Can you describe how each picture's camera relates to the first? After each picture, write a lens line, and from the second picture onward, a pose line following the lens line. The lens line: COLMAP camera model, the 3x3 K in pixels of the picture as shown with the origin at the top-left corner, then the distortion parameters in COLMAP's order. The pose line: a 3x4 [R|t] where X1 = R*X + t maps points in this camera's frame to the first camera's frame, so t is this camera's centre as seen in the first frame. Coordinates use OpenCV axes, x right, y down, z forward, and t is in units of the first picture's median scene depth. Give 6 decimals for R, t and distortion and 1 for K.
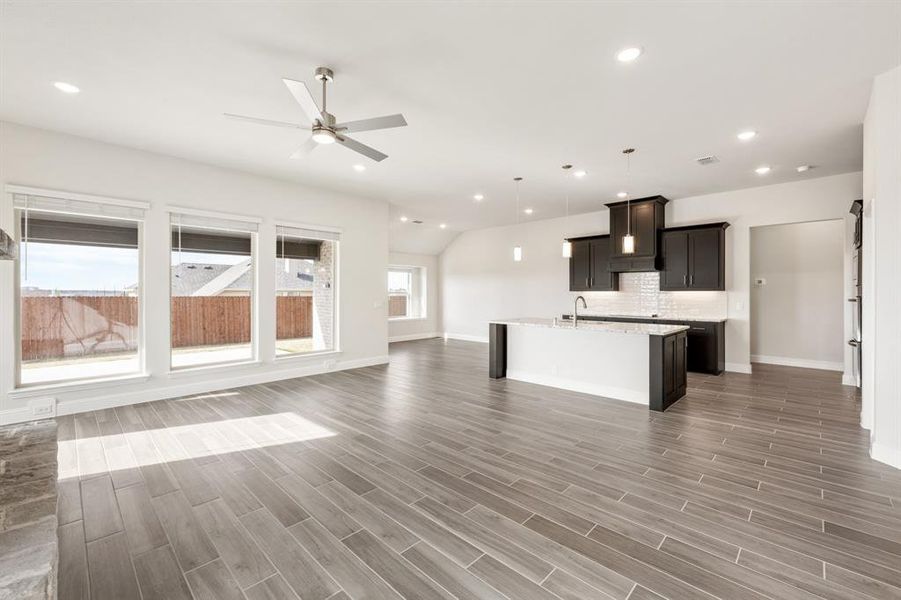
lens RADIAL K [[367.3, 0, 435.3], [0, 367.3, 292.7], [0, 0, 1]] dist [-0.000396, 0.000230]
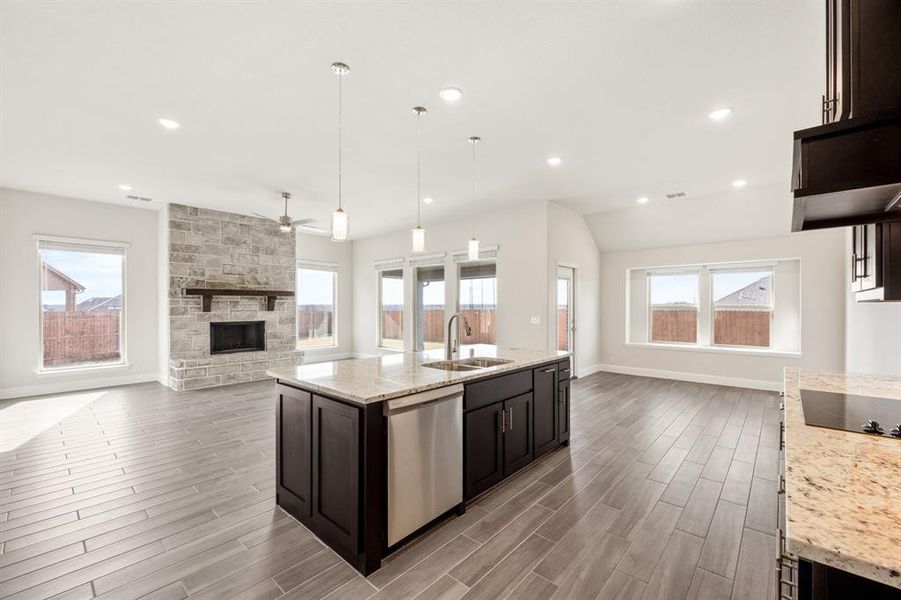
lens RADIAL K [[367.3, 0, 440.6], [0, 367.3, 310.3], [0, 0, 1]] dist [-0.000396, 0.000230]
pose [[0.060844, 0.011619, -0.998080, 0.742885], [0.004064, 0.999921, 0.011889, -0.003544], [0.998139, -0.004779, 0.060792, 0.740153]]
